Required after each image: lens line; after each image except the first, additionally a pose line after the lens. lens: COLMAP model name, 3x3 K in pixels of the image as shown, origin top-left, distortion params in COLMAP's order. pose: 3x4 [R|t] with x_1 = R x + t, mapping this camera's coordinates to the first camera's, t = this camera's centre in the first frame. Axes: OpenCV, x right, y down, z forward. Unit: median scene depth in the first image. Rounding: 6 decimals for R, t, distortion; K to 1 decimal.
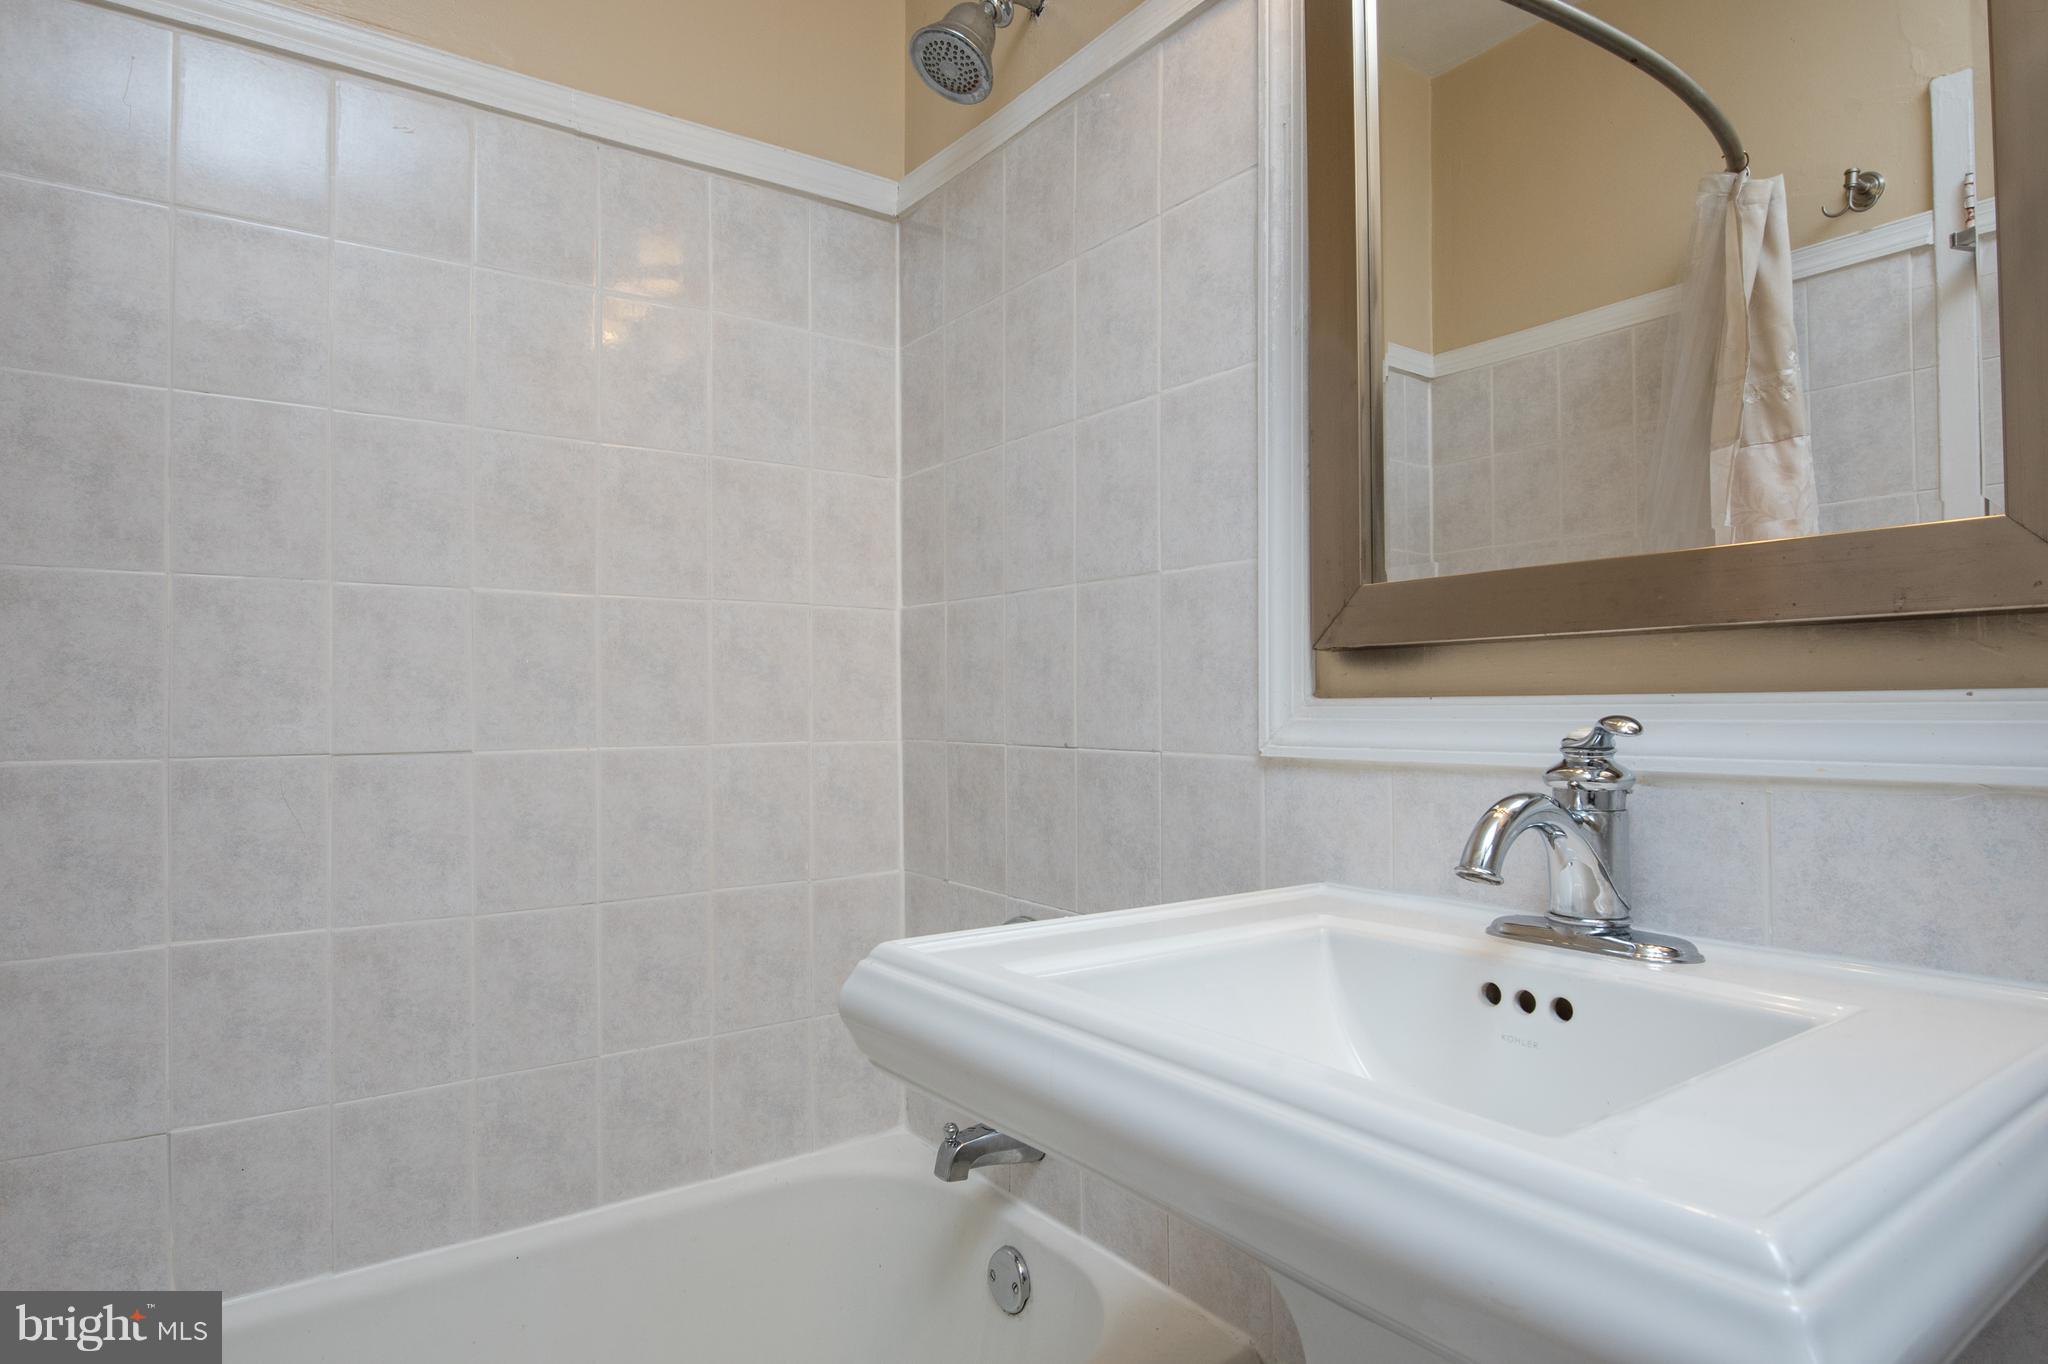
lens RADIAL K [[1134.9, 0, 1024.0], [0, 1134.9, 682.0], [0, 0, 1]] dist [-0.010077, -0.001760]
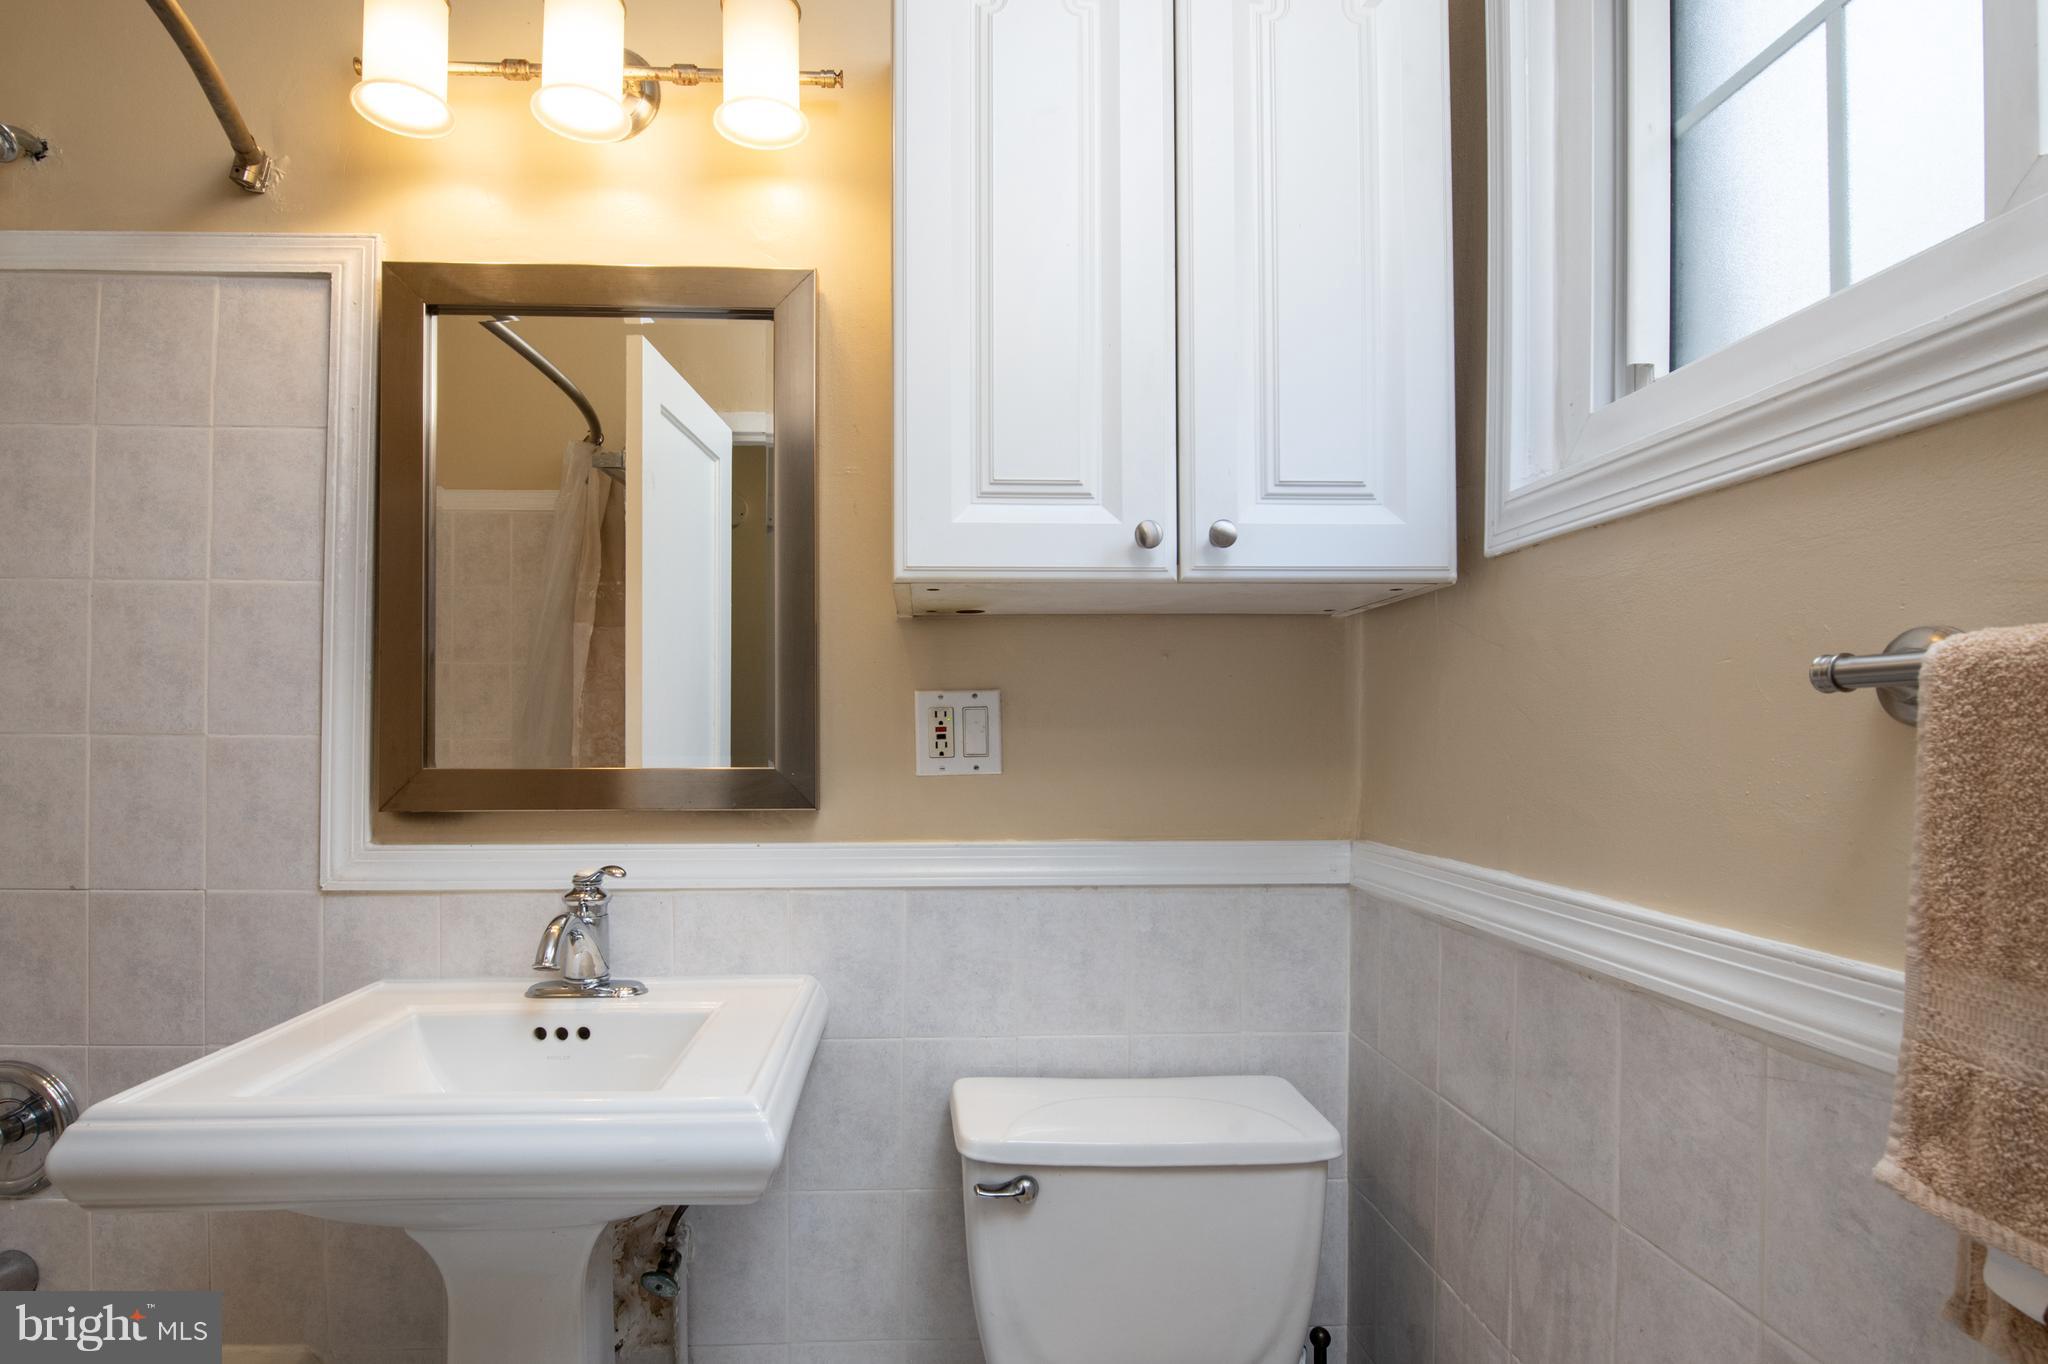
lens RADIAL K [[1051.6, 0, 940.1], [0, 1051.6, 688.7], [0, 0, 1]] dist [-0.005151, -0.002213]
pose [[0.568114, 0.037599, 0.822090, -0.387914], [-0.018274, 0.999286, -0.033075, -0.139253], [-0.822747, 0.003768, 0.568395, -0.272348]]
